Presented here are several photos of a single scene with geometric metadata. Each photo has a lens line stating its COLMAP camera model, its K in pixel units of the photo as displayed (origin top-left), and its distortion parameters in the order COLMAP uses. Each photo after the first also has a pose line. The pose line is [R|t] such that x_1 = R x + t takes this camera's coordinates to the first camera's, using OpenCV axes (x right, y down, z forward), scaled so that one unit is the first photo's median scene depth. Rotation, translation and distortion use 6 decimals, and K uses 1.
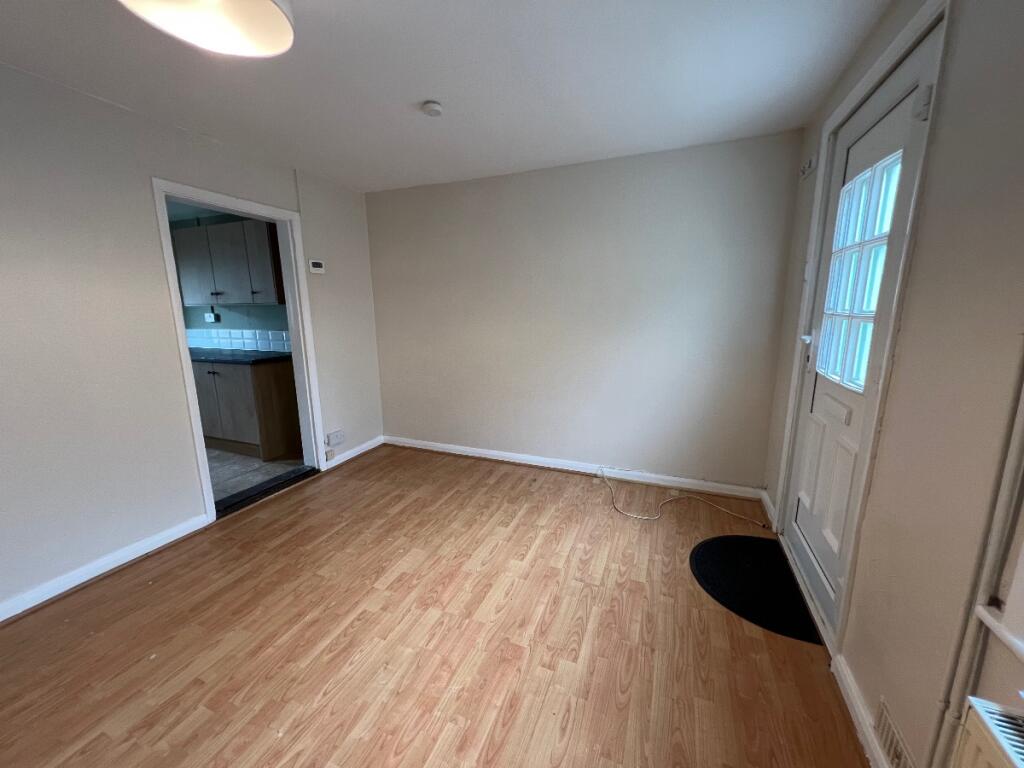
lens RADIAL K [[408.8, 0, 508.5], [0, 408.8, 380.8], [0, 0, 1]] dist [-0.002391, 0.000303]
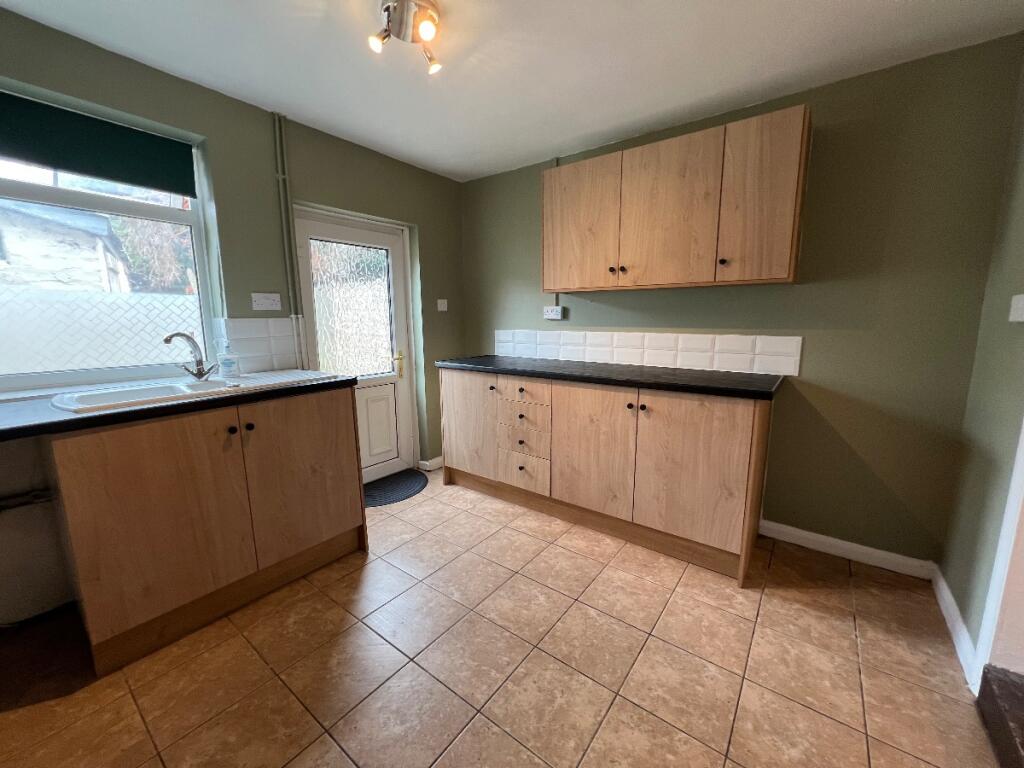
lens RADIAL K [[408.8, 0, 510.6], [0, 408.8, 381.0], [0, 0, 1]] dist [-0.002391, 0.000303]
pose [[0.971031, 0.047679, -0.234149, -1.599004], [-0.053144, 0.998441, -0.017083, -0.076571], [0.232969, 0.029032, 0.972051, 0.878425]]
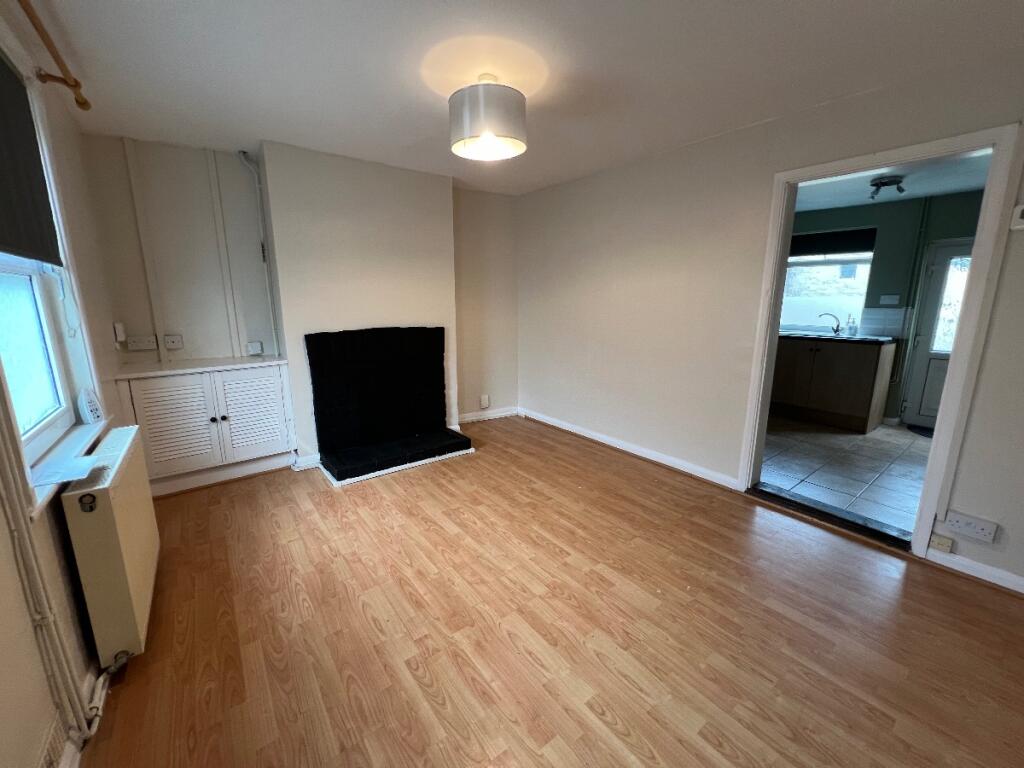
lens RADIAL K [[408.8, 0, 517.0], [0, 408.8, 385.2], [0, 0, 1]] dist [-0.002391, 0.000303]
pose [[-0.496279, 0.193001, -0.846438, 0.622362], [-0.155318, 0.939508, 0.305288, -0.226914], [0.854157, 0.282975, -0.436281, 1.252376]]
